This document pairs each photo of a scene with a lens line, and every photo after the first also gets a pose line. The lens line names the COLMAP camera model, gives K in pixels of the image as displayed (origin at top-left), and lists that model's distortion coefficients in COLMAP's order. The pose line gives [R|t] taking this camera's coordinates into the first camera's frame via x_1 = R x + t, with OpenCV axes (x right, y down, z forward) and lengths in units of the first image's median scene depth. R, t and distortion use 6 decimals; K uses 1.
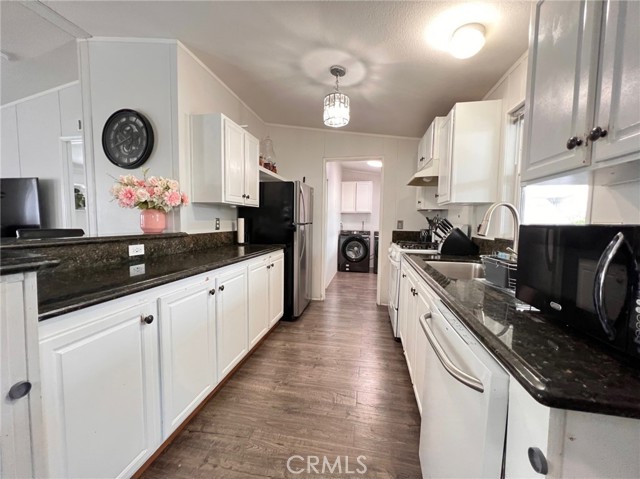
lens RADIAL K [[255.4, 0, 320.5], [0, 255.4, 235.9], [0, 0, 1]] dist [0.000707, -0.000027]
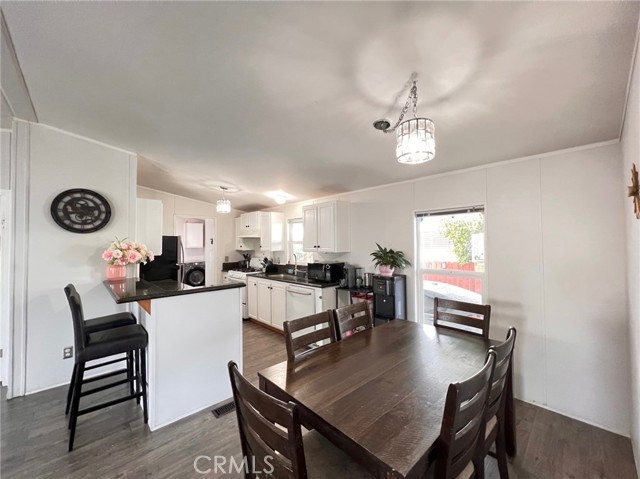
lens RADIAL K [[256.6, 0, 320.4], [0, 256.6, 237.8], [0, 0, 1]] dist [0.000558, 0.000086]
pose [[0.555813, -0.000426, 0.831307, -1.160850], [0.066992, 0.996770, -0.044280, -0.102758], [-0.828603, 0.080302, 0.554047, -0.709943]]
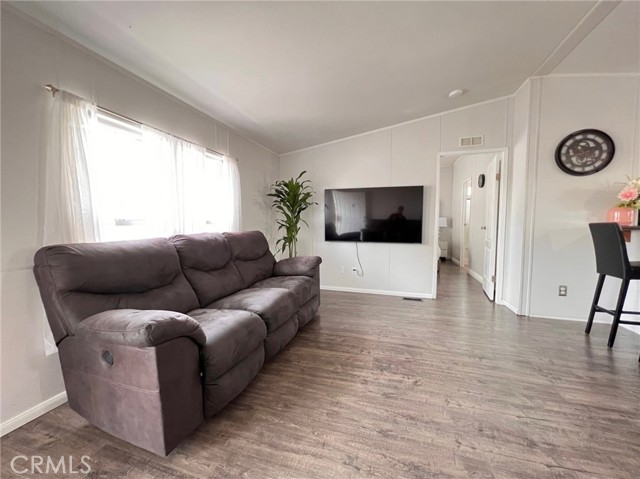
lens RADIAL K [[255.4, 0, 320.8], [0, 255.4, 237.3], [0, 0, 1]] dist [0.000707, -0.000027]
pose [[0.994660, -0.010955, -0.102628, -1.915058], [0.011141, 0.999937, 0.001243, 0.025124], [0.102608, -0.002380, 0.994719, -0.393332]]
